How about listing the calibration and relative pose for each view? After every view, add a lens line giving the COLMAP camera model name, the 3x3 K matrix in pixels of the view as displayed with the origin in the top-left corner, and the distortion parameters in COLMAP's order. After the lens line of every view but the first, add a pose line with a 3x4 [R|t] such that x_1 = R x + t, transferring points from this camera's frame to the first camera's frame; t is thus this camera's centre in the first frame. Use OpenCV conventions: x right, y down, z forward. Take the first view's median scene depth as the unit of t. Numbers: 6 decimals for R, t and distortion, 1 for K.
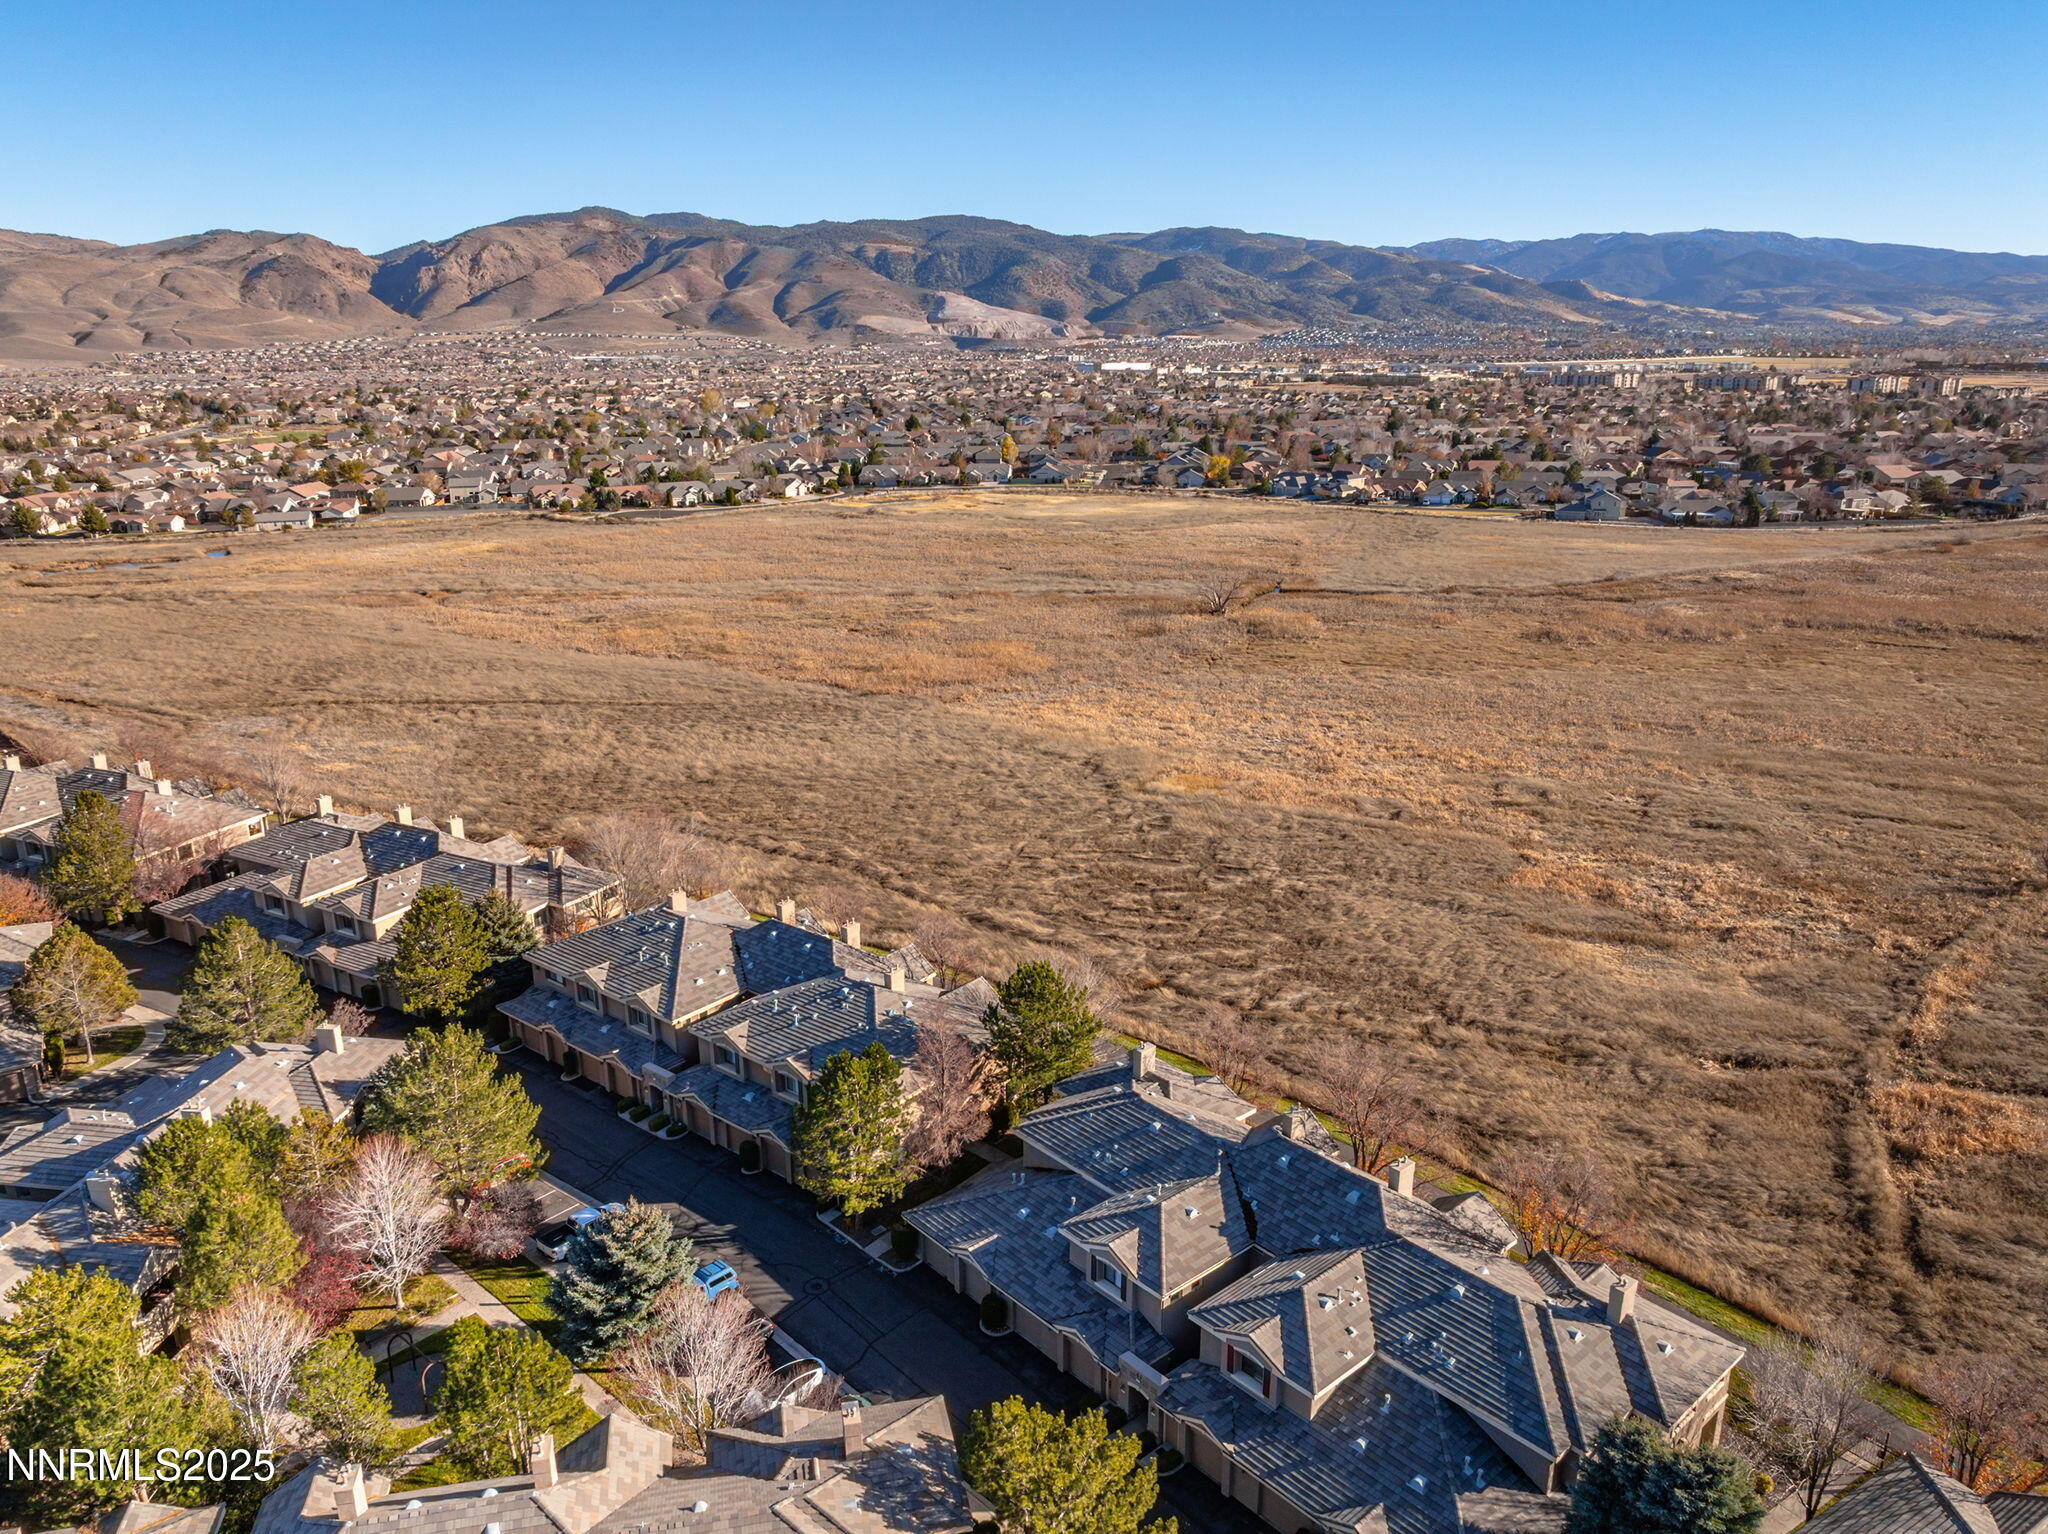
lens RADIAL K [[1439.9, 0, 1022.6], [0, 1439.9, 765.3], [0, 0, 1]] dist [-0.033727, 0.019608]
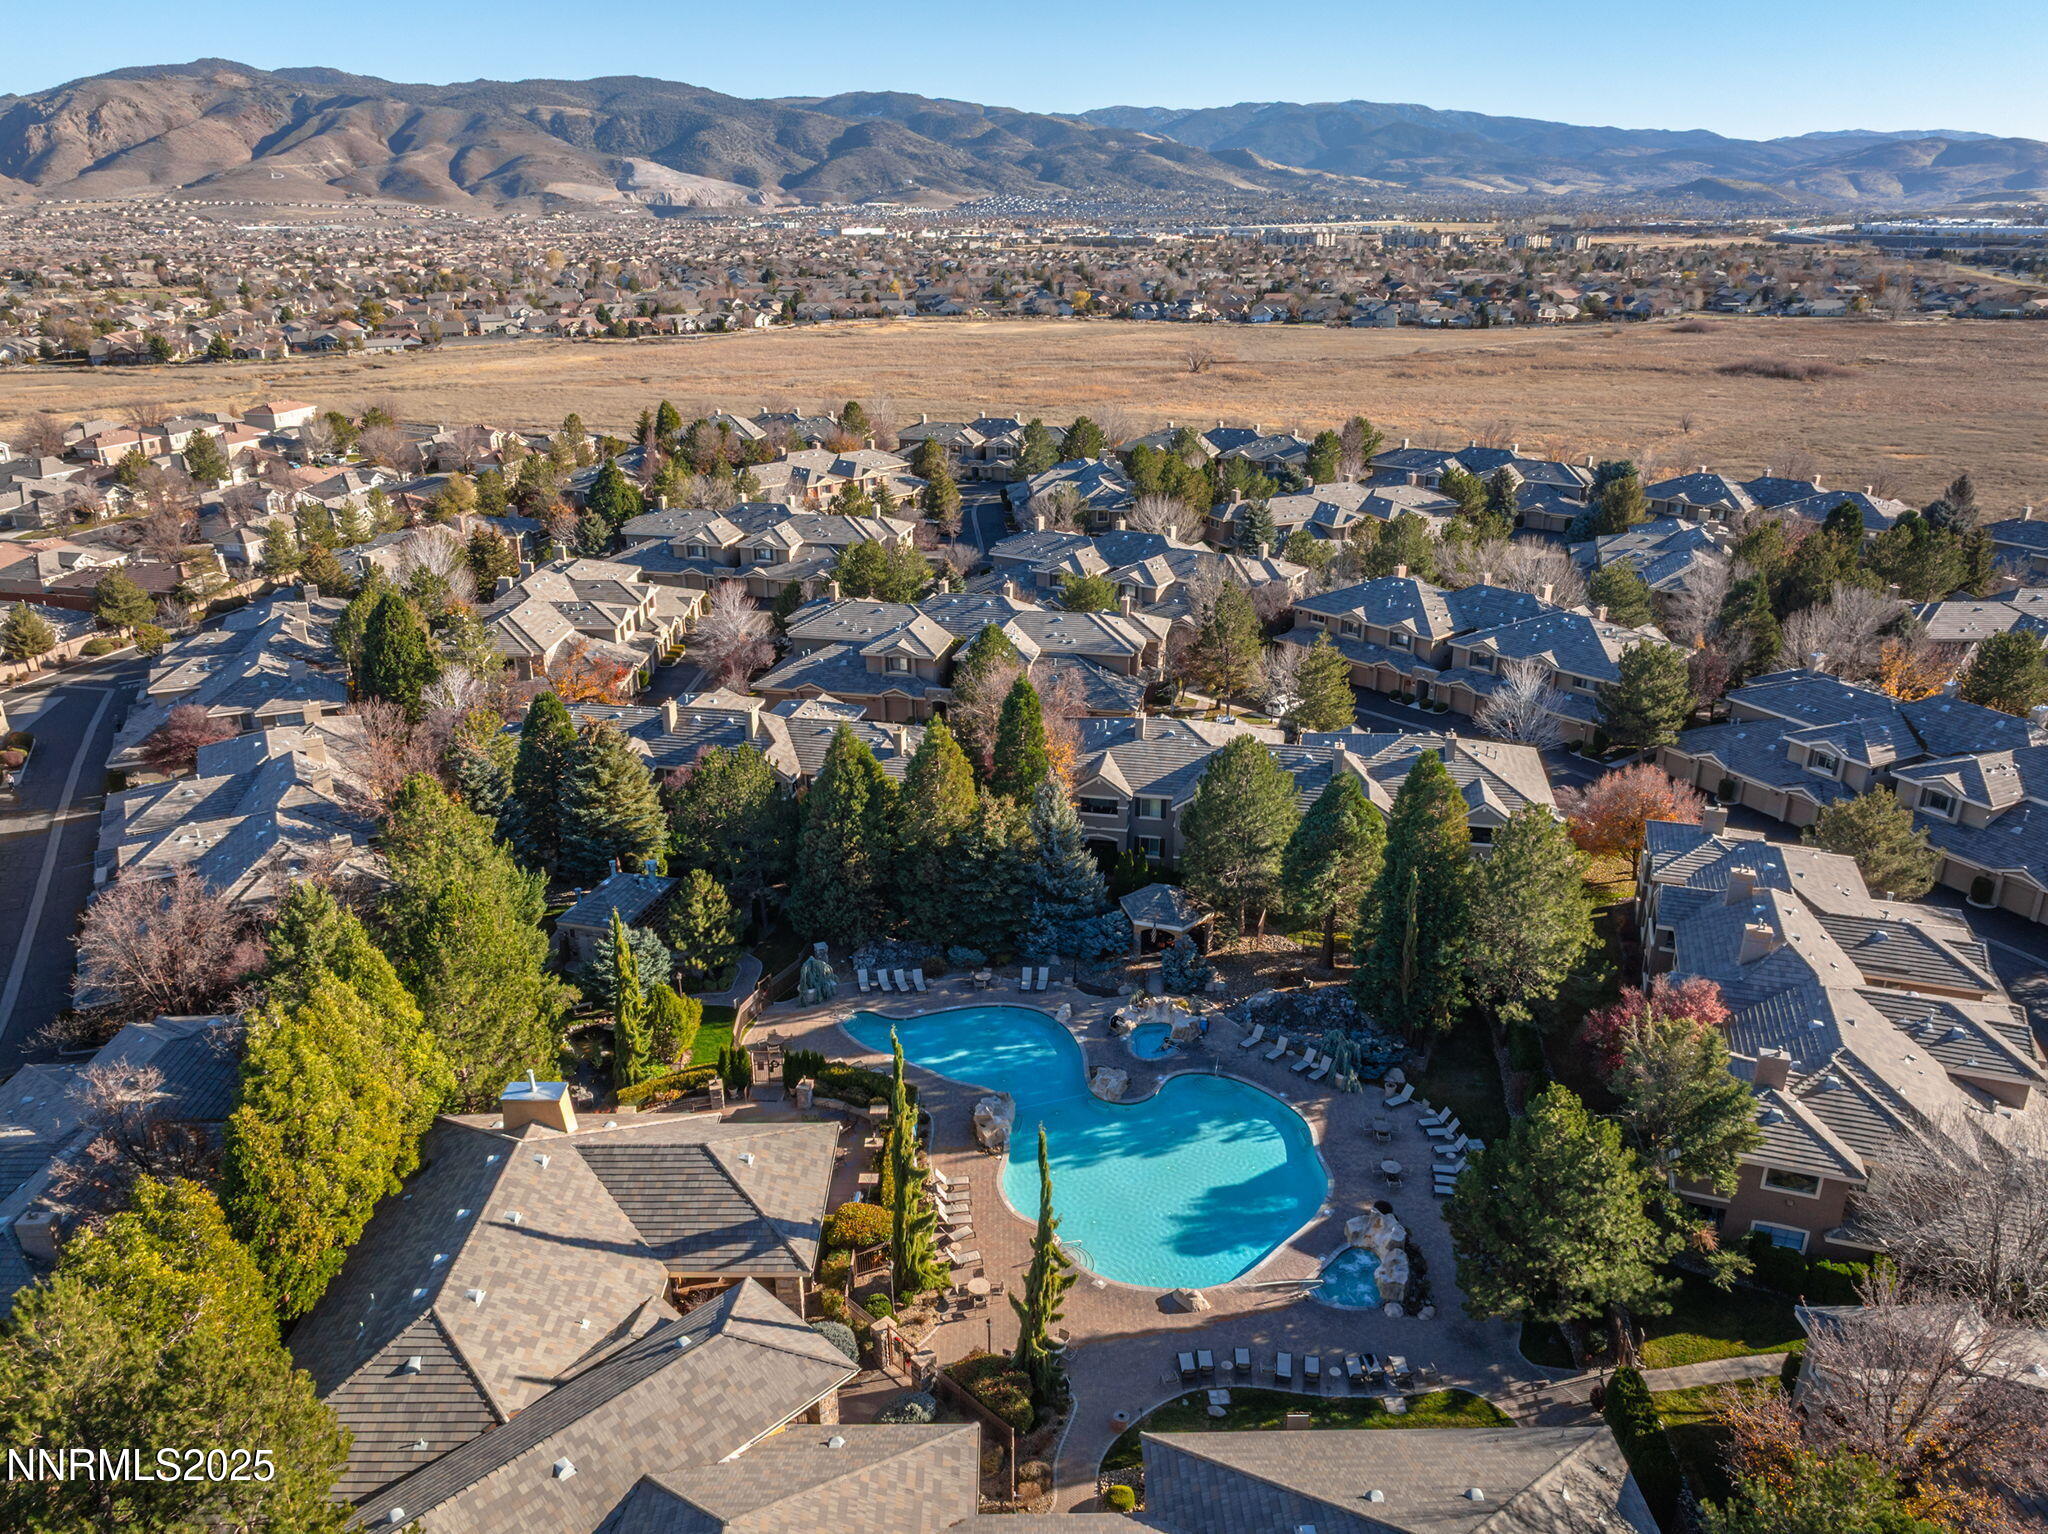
lens RADIAL K [[1439.9, 0, 1022.1], [0, 1439.9, 762.3], [0, 0, 1]] dist [-0.033727, 0.019608]
pose [[0.976331, -0.076190, 0.202416, -0.265449], [0.059737, 0.994486, 0.086193, 0.113627], [-0.207867, -0.072061, 0.975499, -0.339464]]
